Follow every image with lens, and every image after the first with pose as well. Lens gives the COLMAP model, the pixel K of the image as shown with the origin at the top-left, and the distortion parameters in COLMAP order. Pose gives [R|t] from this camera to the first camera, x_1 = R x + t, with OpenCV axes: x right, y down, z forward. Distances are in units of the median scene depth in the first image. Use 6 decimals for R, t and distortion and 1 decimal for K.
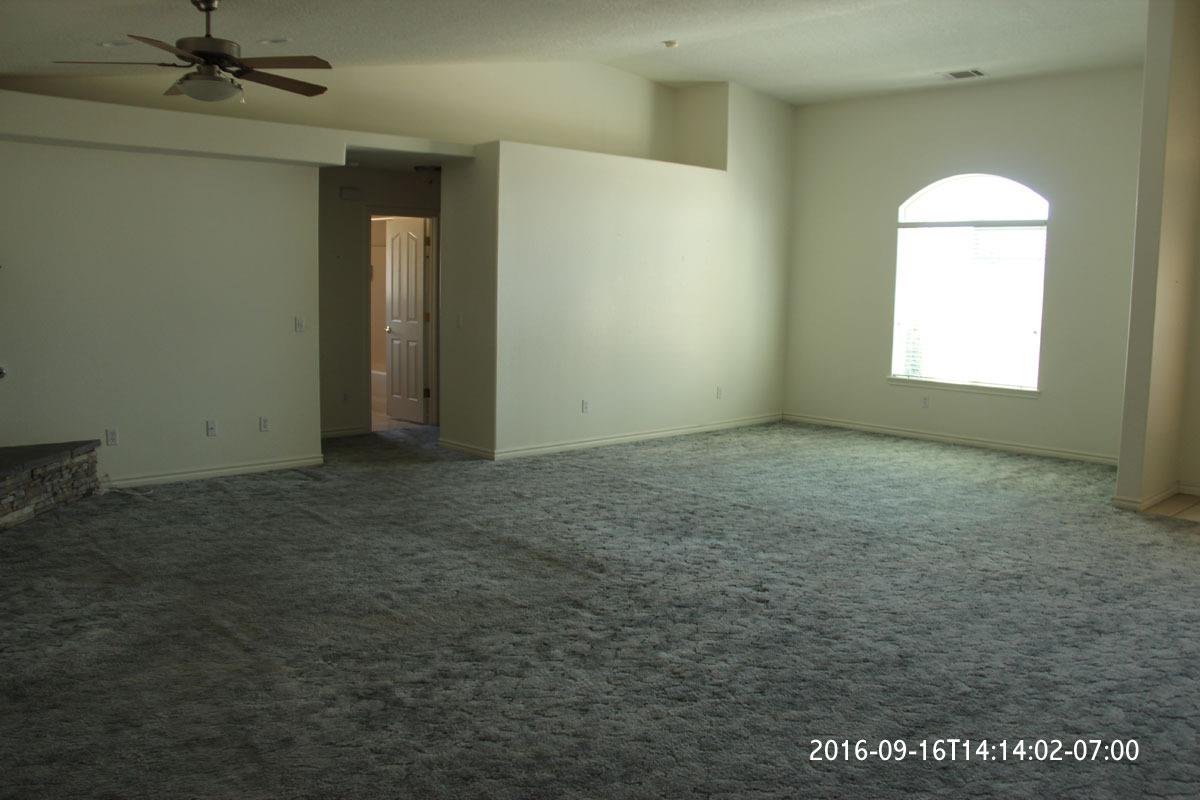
lens RADIAL K [[1007.7, 0, 600.0], [0, 1007.7, 400.0], [0, 0, 1]] dist [-0.149170, 0.085664]
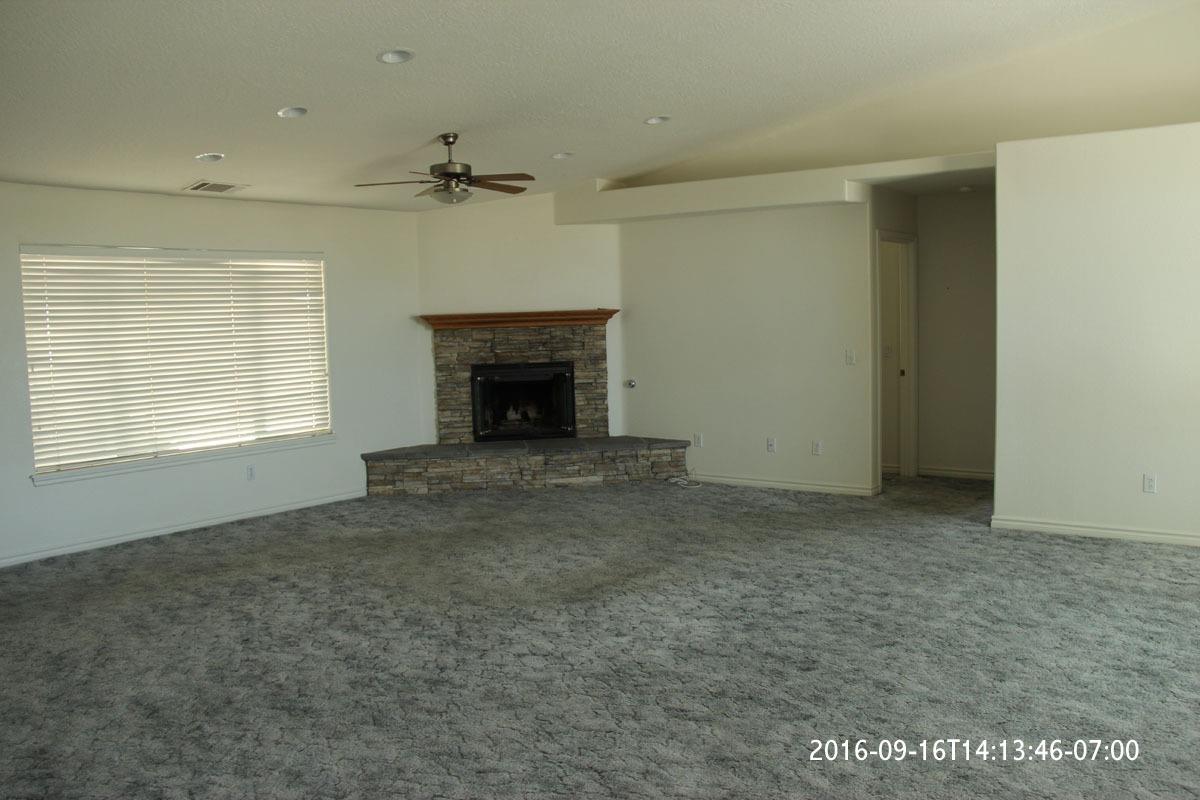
lens RADIAL K [[1007.7, 0, 600.0], [0, 1007.7, 400.0], [0, 0, 1]] dist [-0.149170, 0.085664]
pose [[0.136053, 0.059046, -0.988940, 1.012339], [-0.085942, 0.995163, 0.047594, -0.085852], [0.986967, 0.078516, 0.140470, 0.895952]]
